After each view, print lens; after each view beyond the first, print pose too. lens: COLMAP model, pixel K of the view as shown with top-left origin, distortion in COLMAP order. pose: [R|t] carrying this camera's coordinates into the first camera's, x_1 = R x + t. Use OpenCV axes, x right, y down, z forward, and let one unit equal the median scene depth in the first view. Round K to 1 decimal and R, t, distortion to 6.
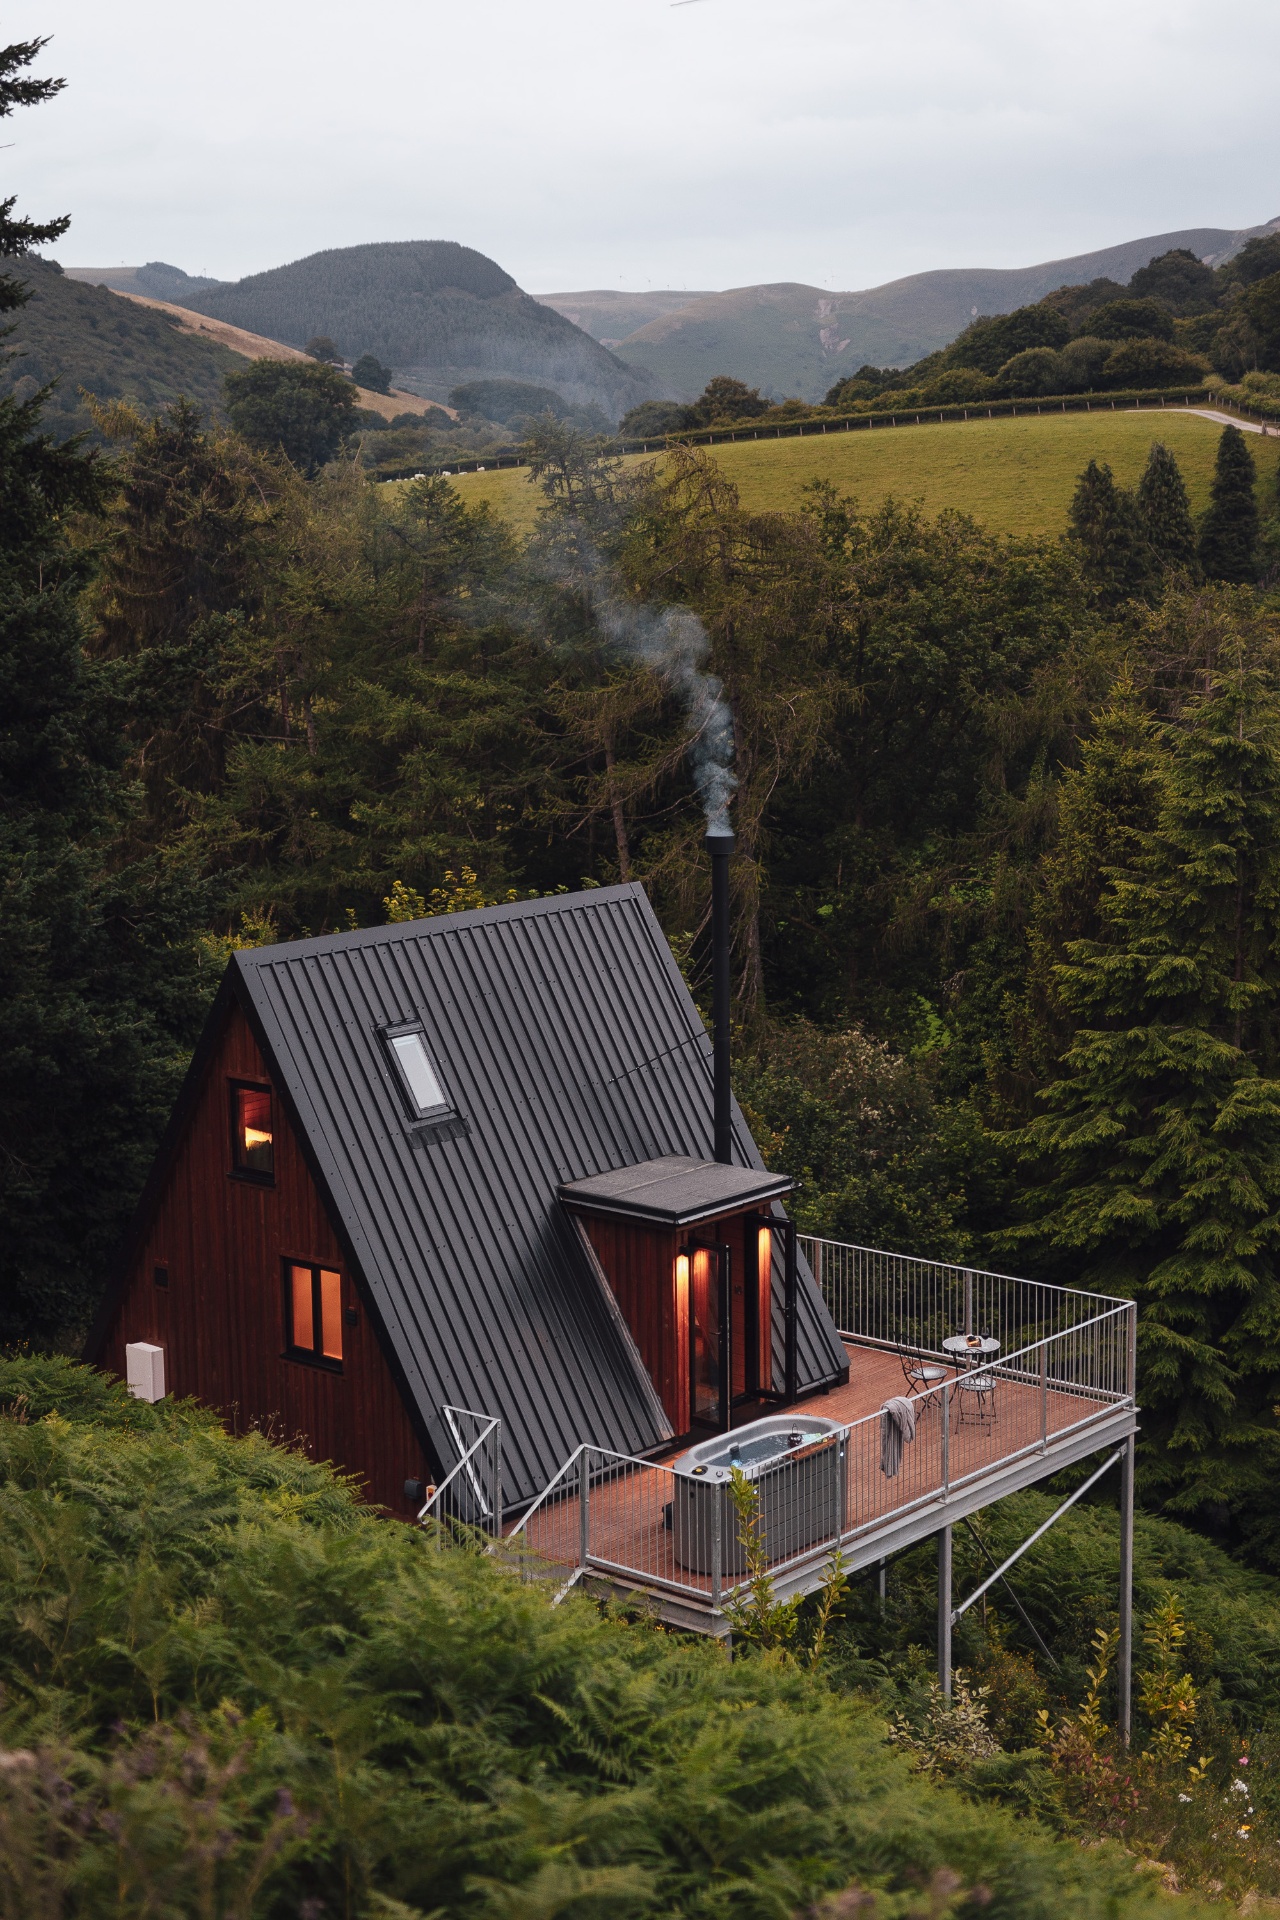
lens RADIAL K [[2771.4, 0, 640.0], [0, 2771.4, 960.0], [0, 0, 1]] dist [0.004991, -0.031936]
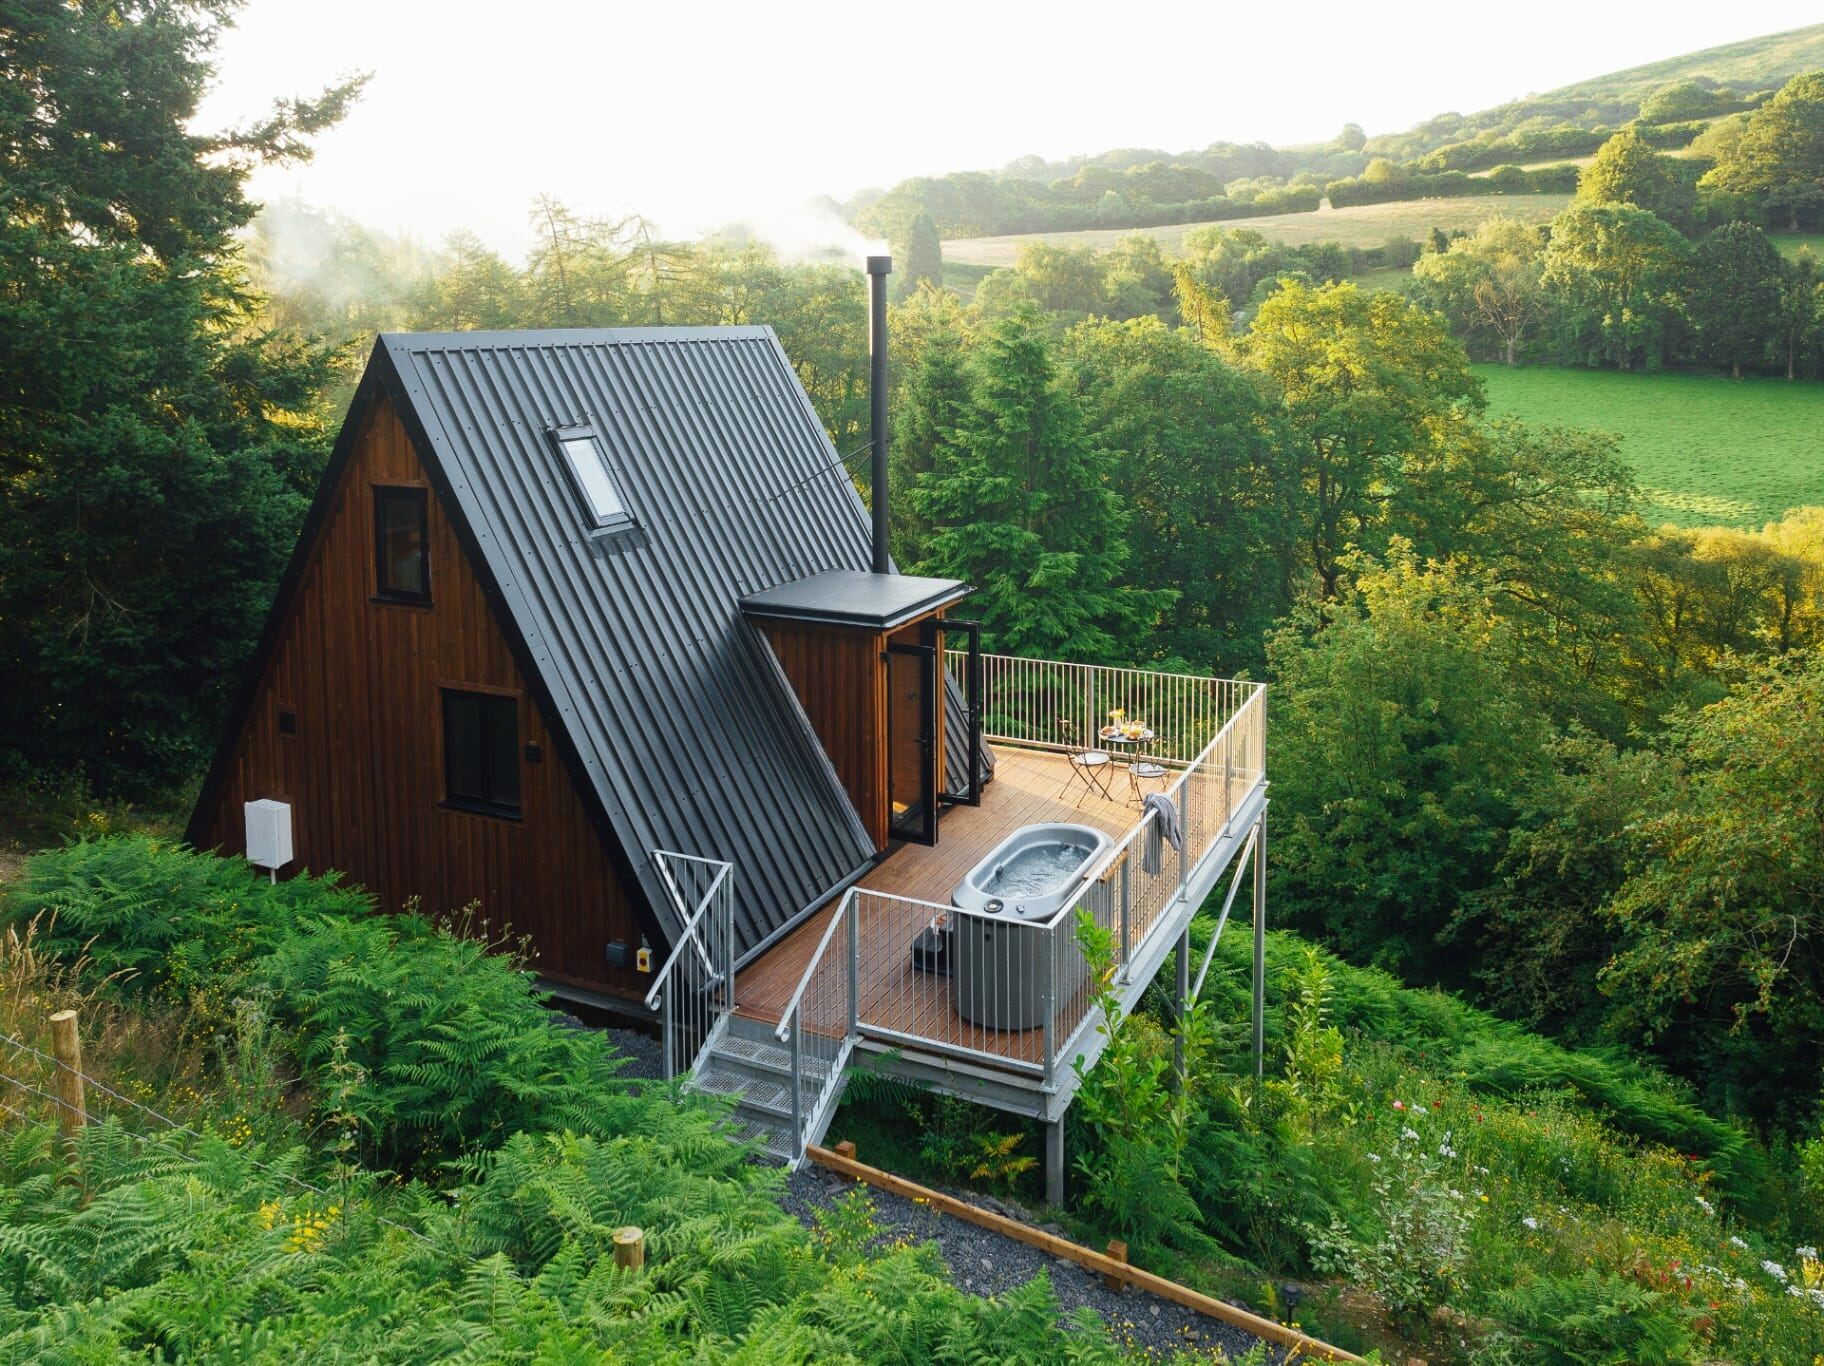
lens RADIAL K [[1386.2, 0, 973.9], [0, 1386.2, 455.2], [0, 0, 1]] dist [0.004666, -0.064324]
pose [[0.956755, -0.015265, 0.290494, -0.091949], [0.033504, 0.997759, -0.057916, 0.063264], [-0.288959, 0.065144, 0.955122, 0.521715]]
